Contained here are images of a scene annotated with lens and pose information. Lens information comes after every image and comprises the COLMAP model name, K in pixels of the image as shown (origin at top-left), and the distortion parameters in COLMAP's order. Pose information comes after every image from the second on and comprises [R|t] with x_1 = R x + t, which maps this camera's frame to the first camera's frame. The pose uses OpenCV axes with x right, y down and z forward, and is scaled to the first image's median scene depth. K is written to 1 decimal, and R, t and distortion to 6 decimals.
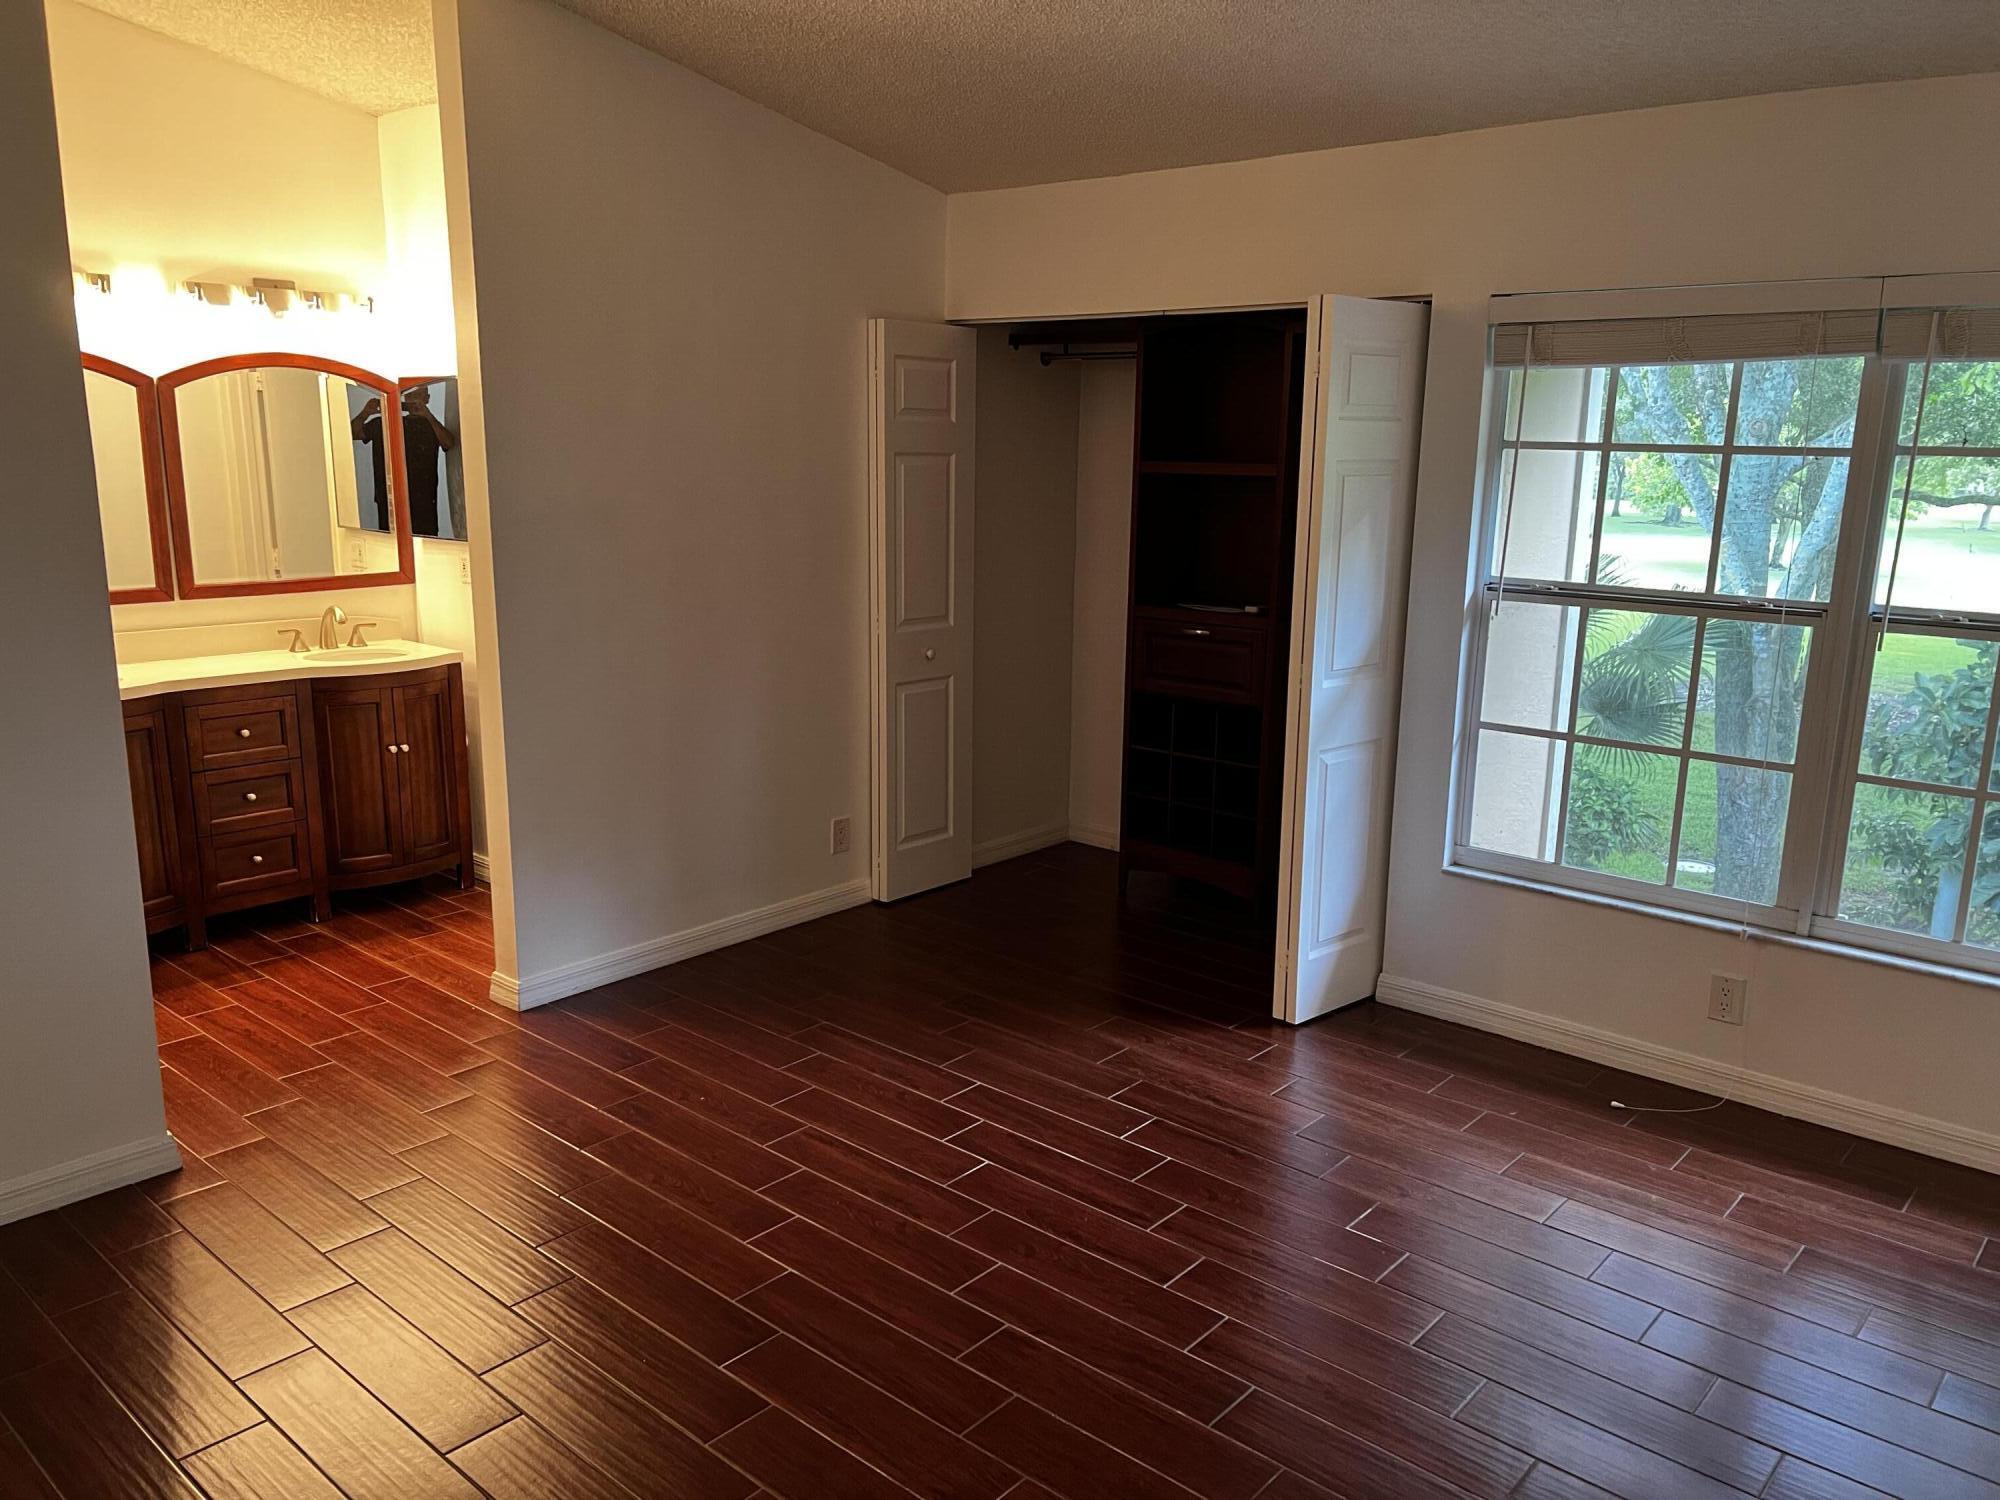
lens RADIAL K [[1500.2, 0, 997.8], [0, 1500.2, 770.4], [0, 0, 1]] dist [0.049775, -0.070671]
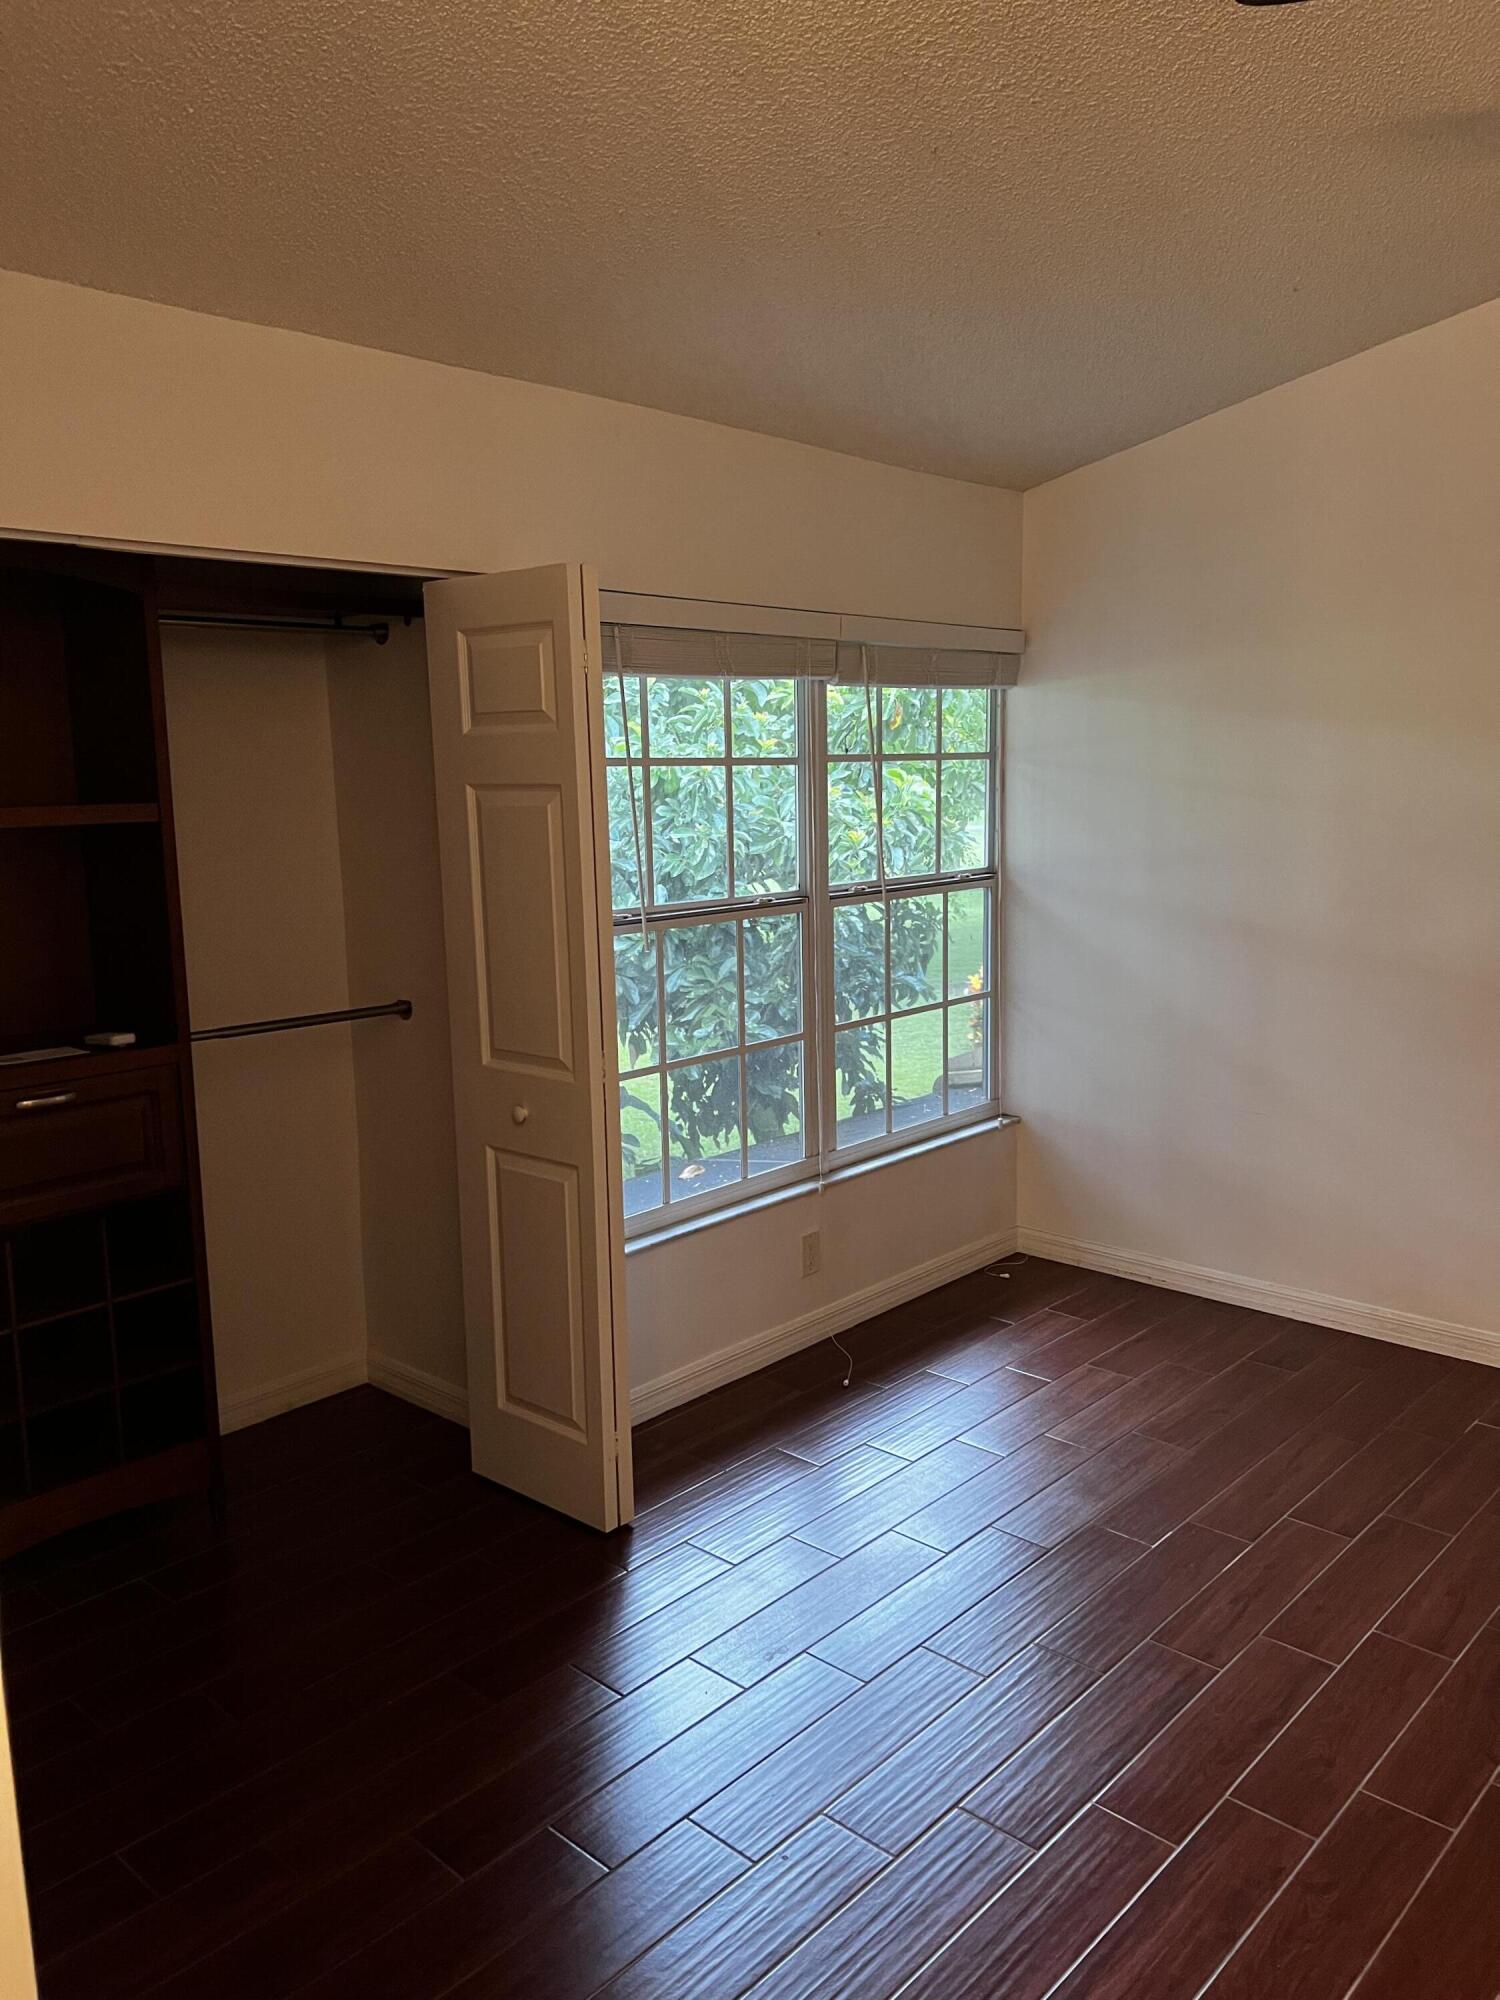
lens RADIAL K [[1500.2, 0, 759.1], [0, 1500.2, 994.9], [0, 0, 1]] dist [0.049775, -0.070671]
pose [[0.009901, -0.163151, 0.986551, -0.518035], [0.239153, 0.958354, 0.156087, -0.190972], [-0.970931, 0.234391, 0.048506, 0.862772]]
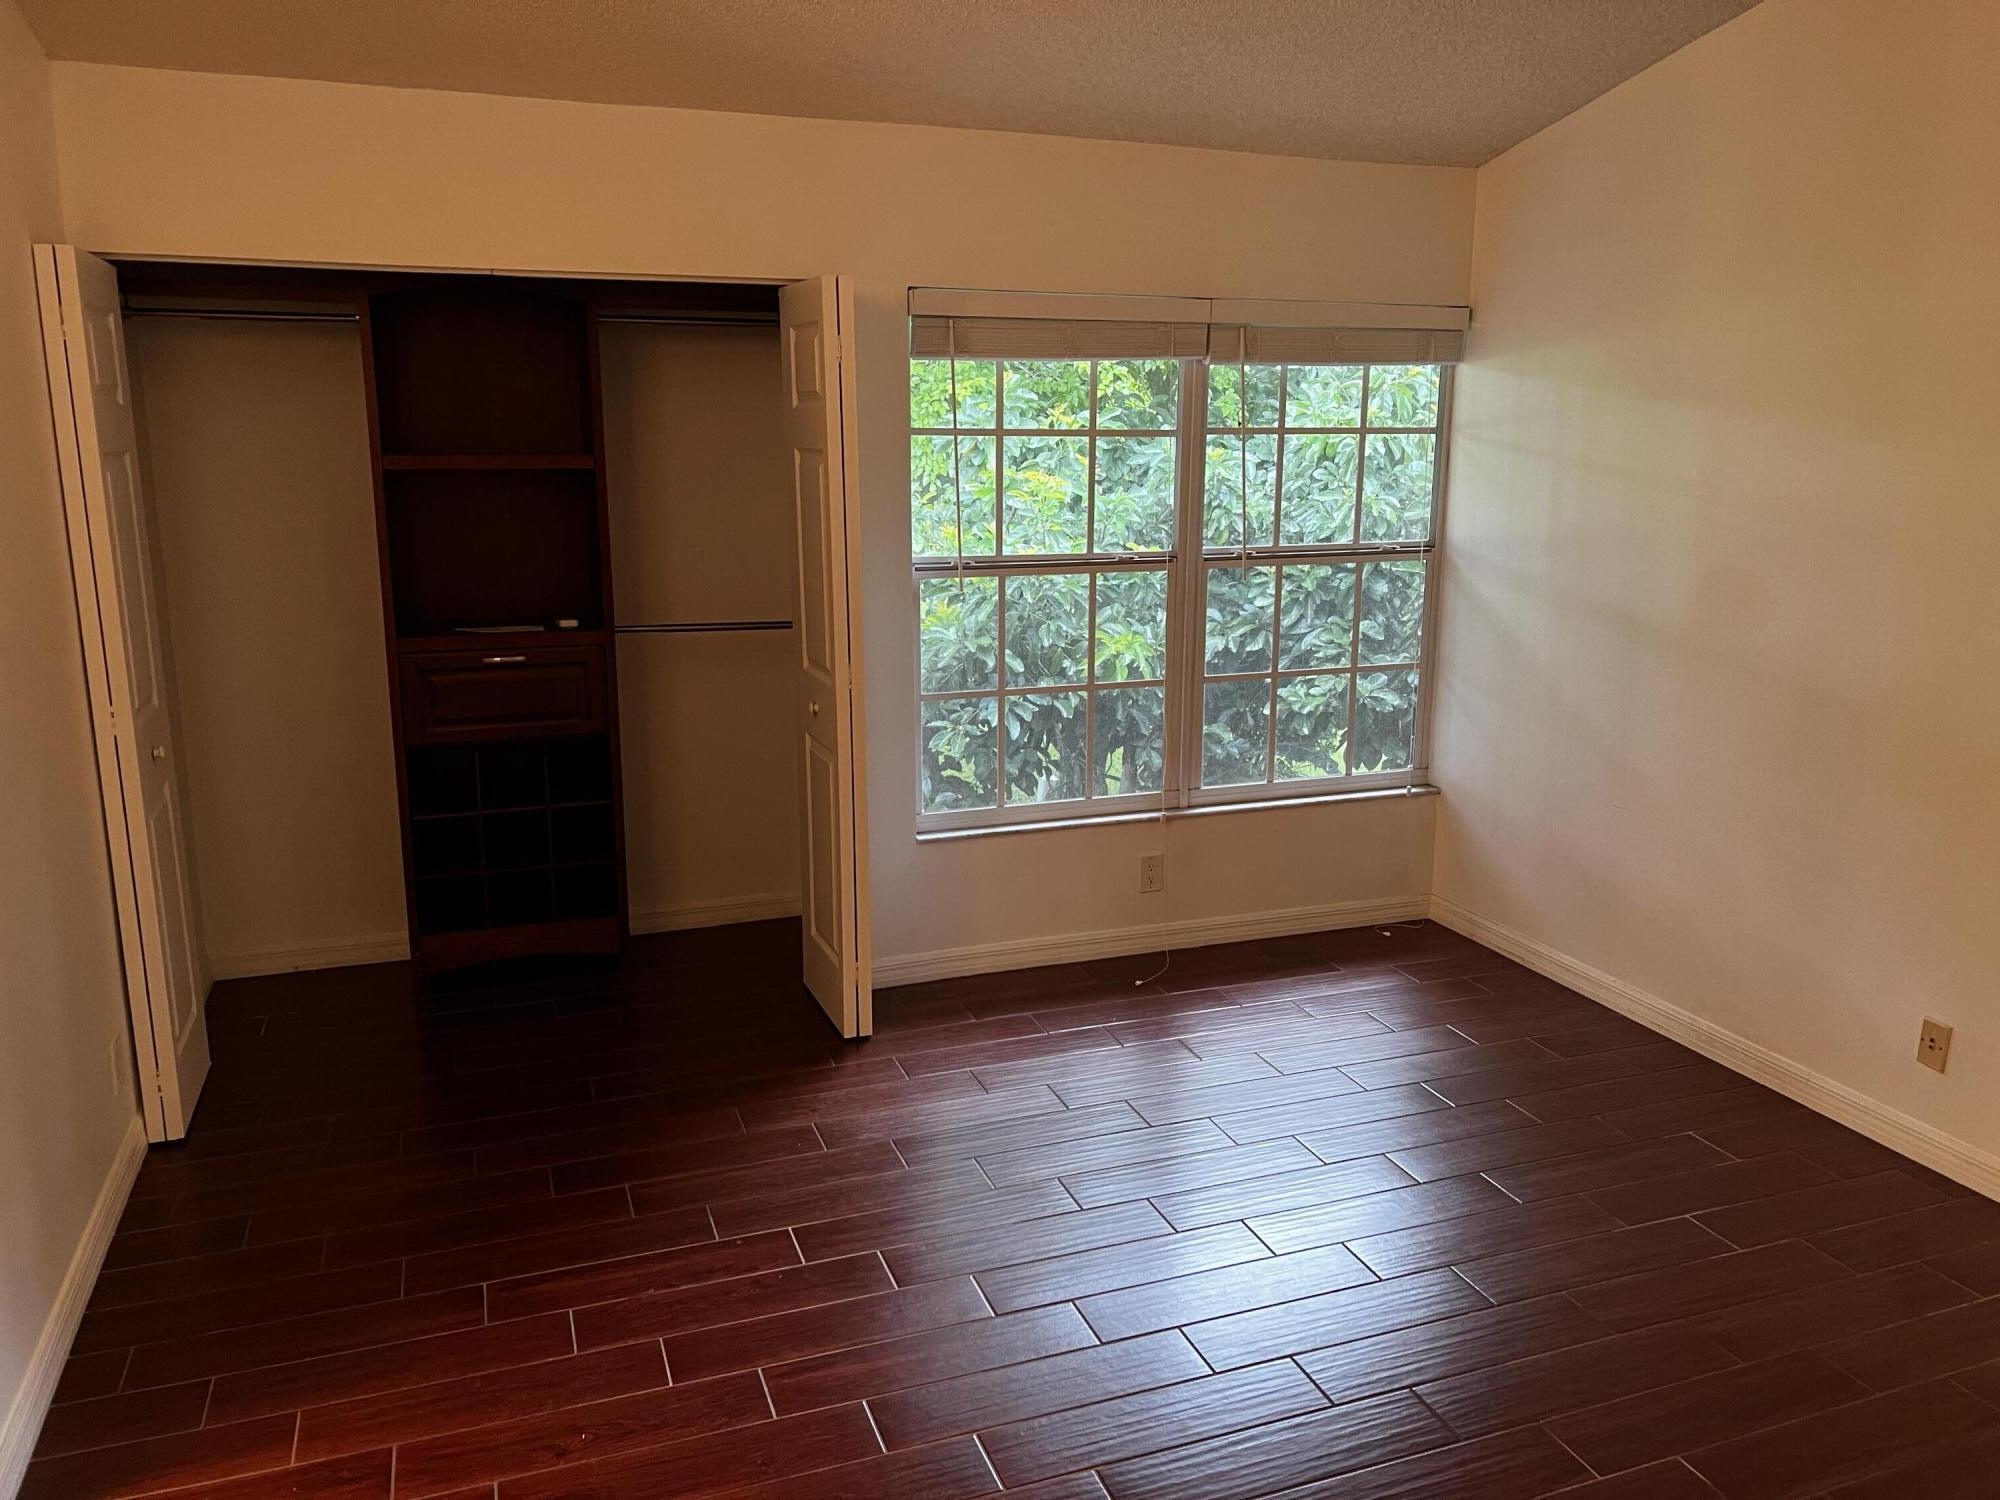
lens RADIAL K [[1500.2, 0, 998.9], [0, 1500.2, 753.7], [0, 0, 1]] dist [0.049775, -0.070671]
pose [[0.467174, -0.199676, 0.861323, -0.571648], [0.197173, 0.973161, 0.118658, -0.106668], [-0.861900, 0.114396, 0.494007, 0.446132]]
